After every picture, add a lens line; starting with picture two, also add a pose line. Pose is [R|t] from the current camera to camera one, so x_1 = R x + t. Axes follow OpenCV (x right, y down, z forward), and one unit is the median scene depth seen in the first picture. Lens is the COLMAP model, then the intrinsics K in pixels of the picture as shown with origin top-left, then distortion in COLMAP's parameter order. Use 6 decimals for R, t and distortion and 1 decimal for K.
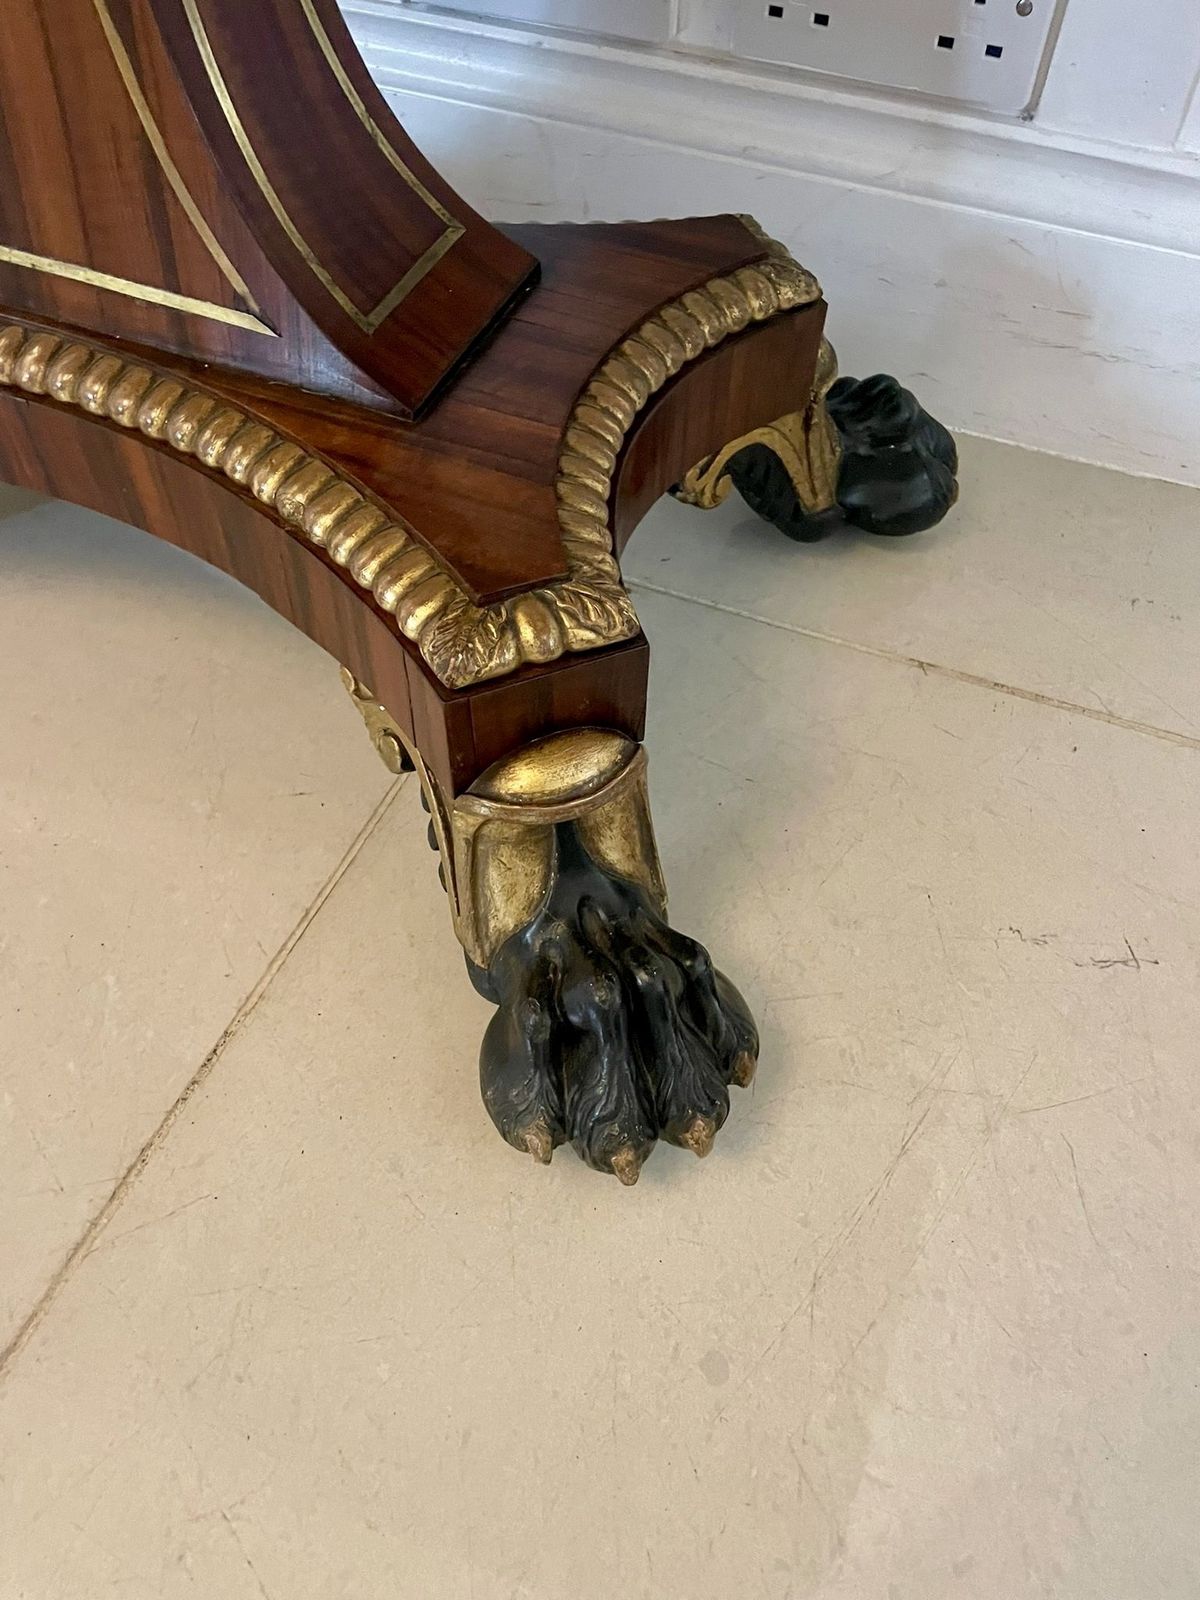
lens RADIAL K [[1231.7, 0, 602.6], [0, 1231.7, 799.6], [0, 0, 1]] dist [0.026880, -0.019570]
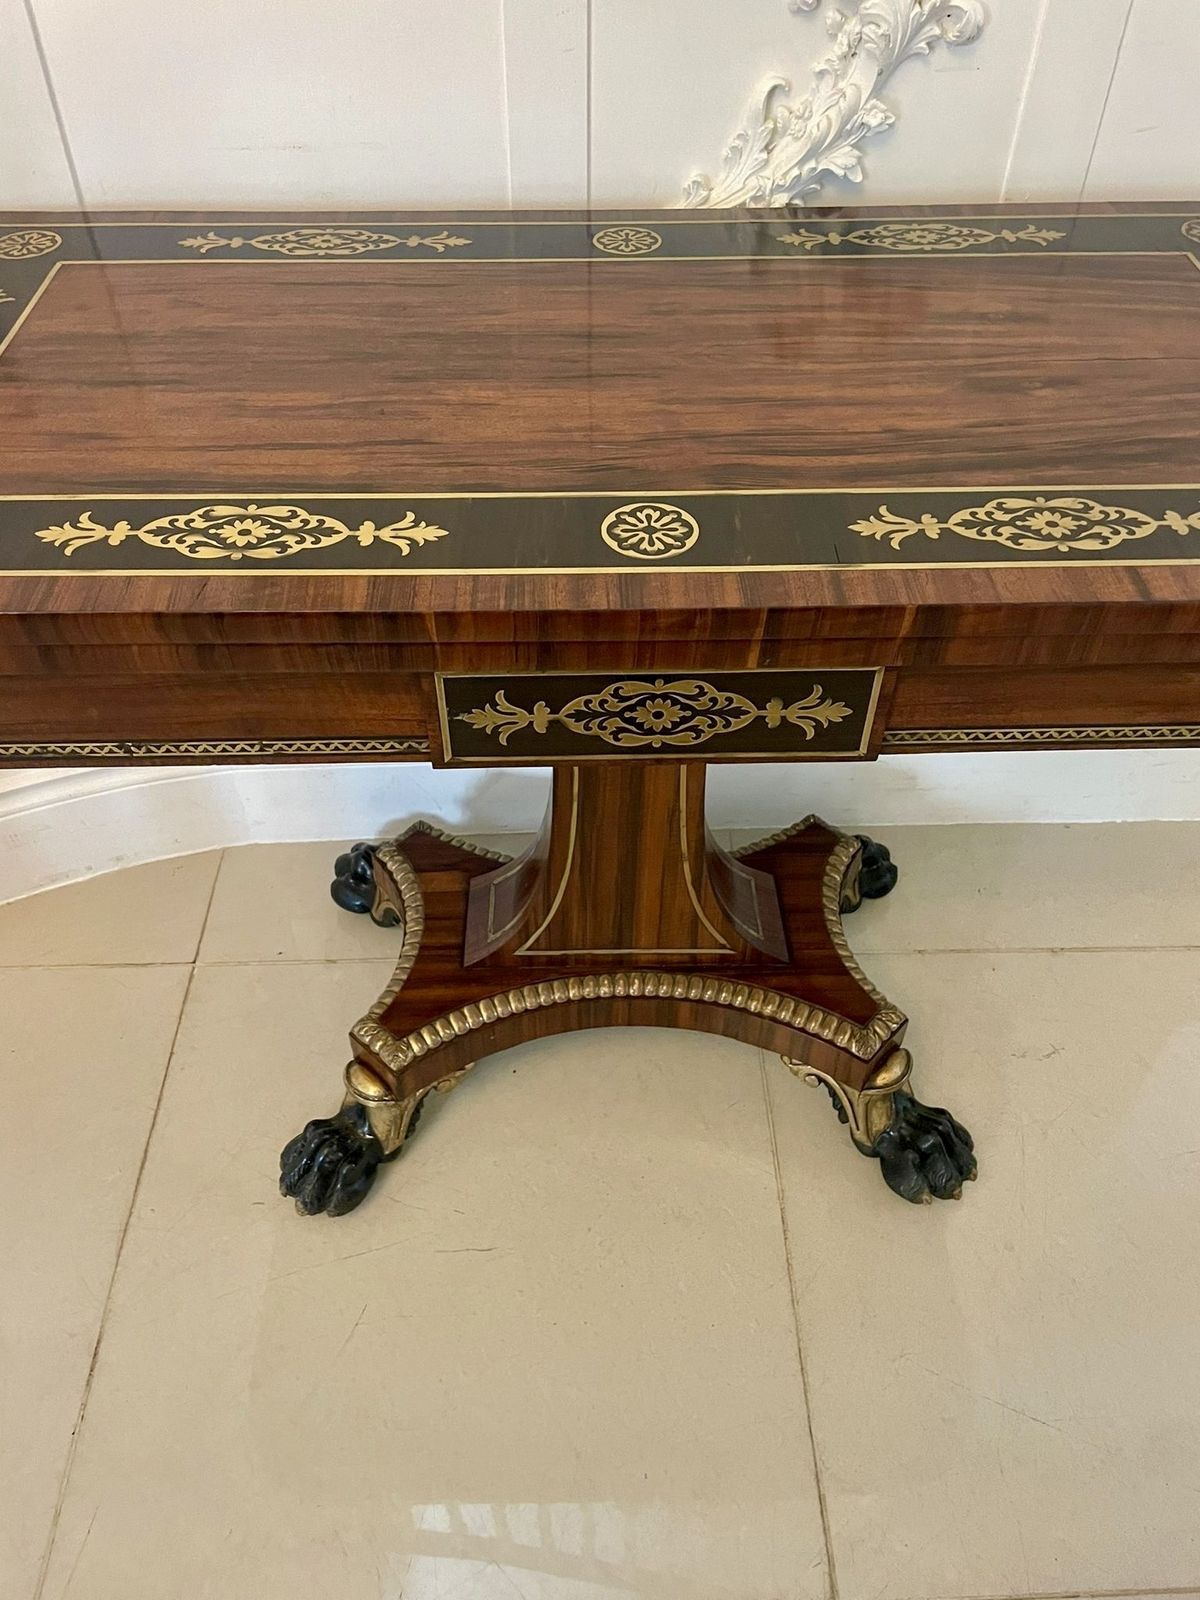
lens RADIAL K [[1201.2, 0, 596.0], [0, 1201.2, 789.5], [0, 0, 1]] dist [0.068108, -0.099001]
pose [[0.919280, -0.300711, 0.253963, -1.102771], [0.325996, 0.943261, -0.063126, -0.637550], [-0.220571, 0.140822, 0.965152, -1.551265]]
